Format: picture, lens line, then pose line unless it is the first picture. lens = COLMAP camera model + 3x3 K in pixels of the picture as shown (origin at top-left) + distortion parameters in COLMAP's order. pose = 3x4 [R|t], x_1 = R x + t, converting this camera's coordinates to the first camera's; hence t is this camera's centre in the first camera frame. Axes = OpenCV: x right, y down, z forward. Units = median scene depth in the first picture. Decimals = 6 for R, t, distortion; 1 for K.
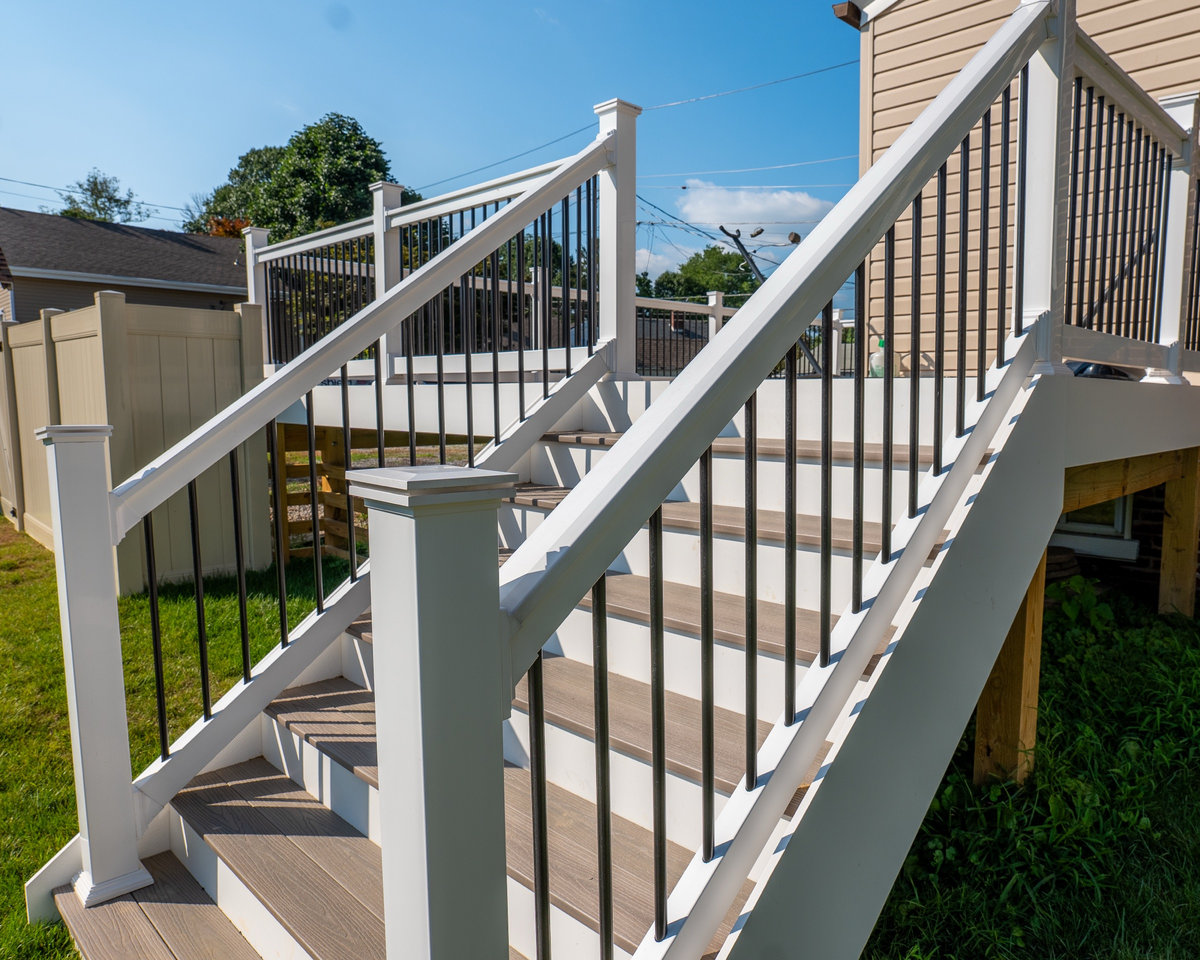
lens RADIAL K [[841.4, 0, 663.2], [0, 841.4, 480.1], [0, 0, 1]] dist [-0.001137, 0.003894]
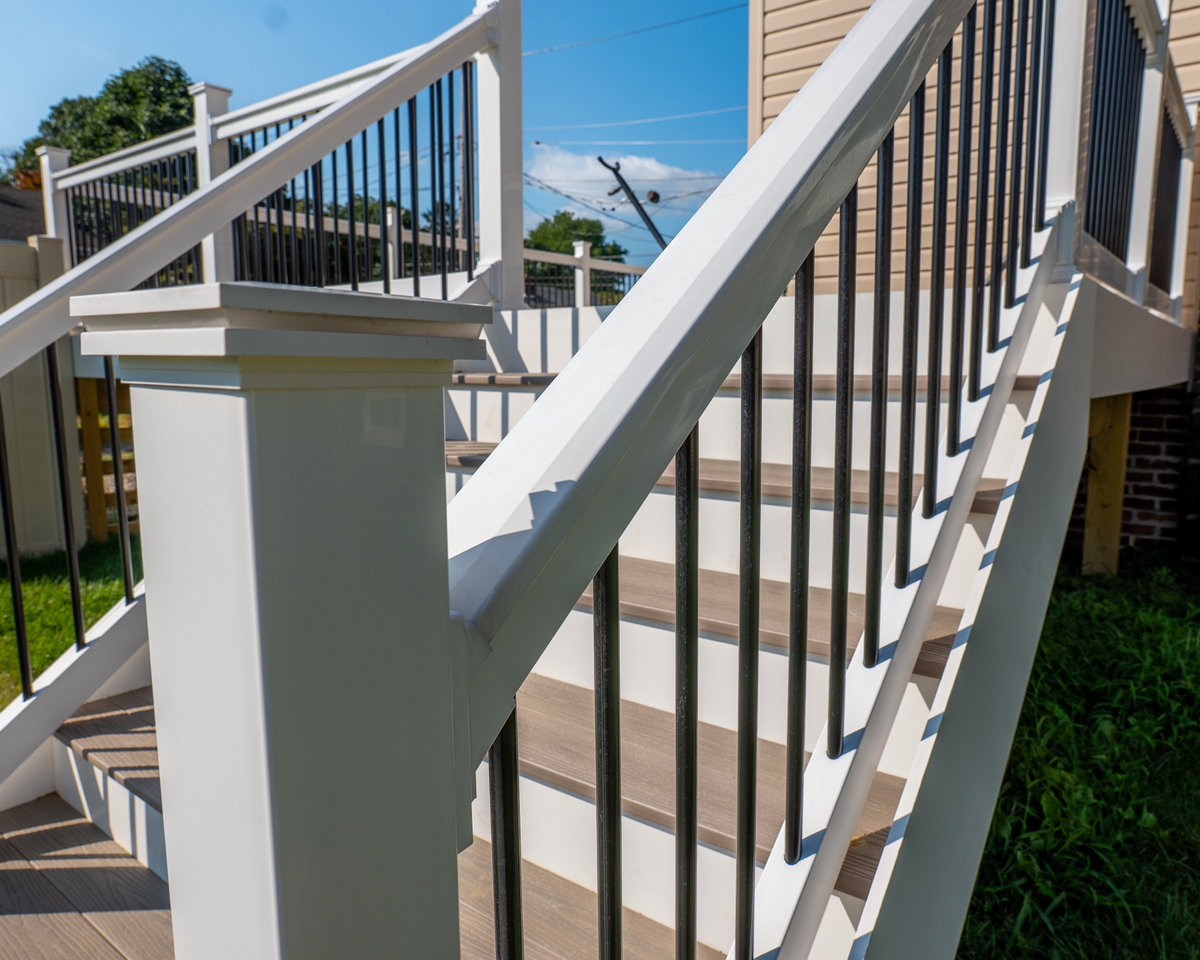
lens RADIAL K [[850.1, 0, 600.0], [0, 850.1, 480.0], [0, 0, 1]] dist [-0.004851, 0.002366]
pose [[0.995064, -0.014902, 0.098113, -0.048437], [0.011405, 0.999283, 0.036114, 0.020026], [-0.098581, -0.034817, 0.994520, 0.166420]]
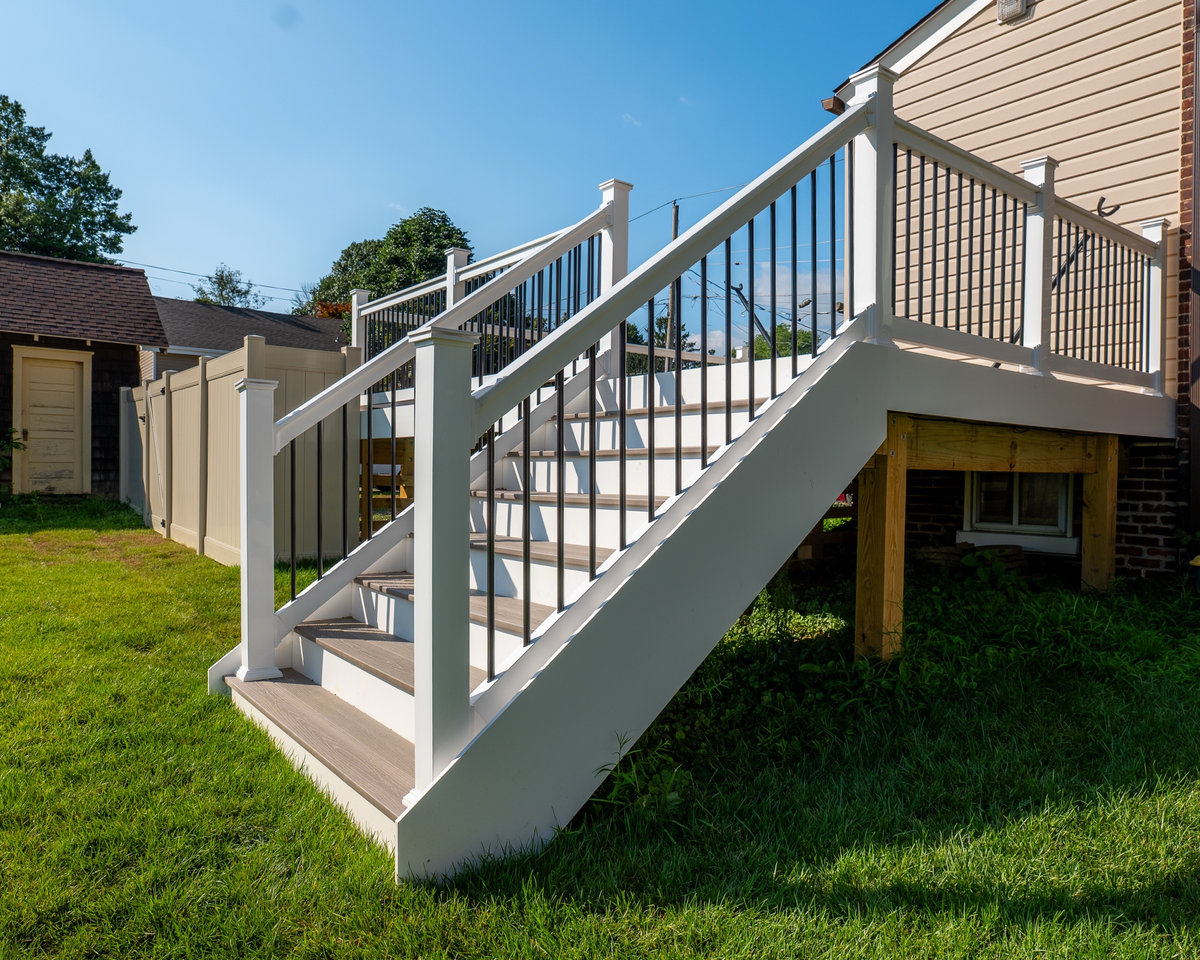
lens RADIAL K [[827.8, 0, 600.0], [0, 827.8, 480.0], [0, 0, 1]] dist [-0.005017, 0.000615]
pose [[0.988492, 0.016101, -0.150414, 0.143258], [-0.028799, 0.996164, -0.082629, 0.165901], [0.148507, 0.086010, 0.985164, -0.325825]]
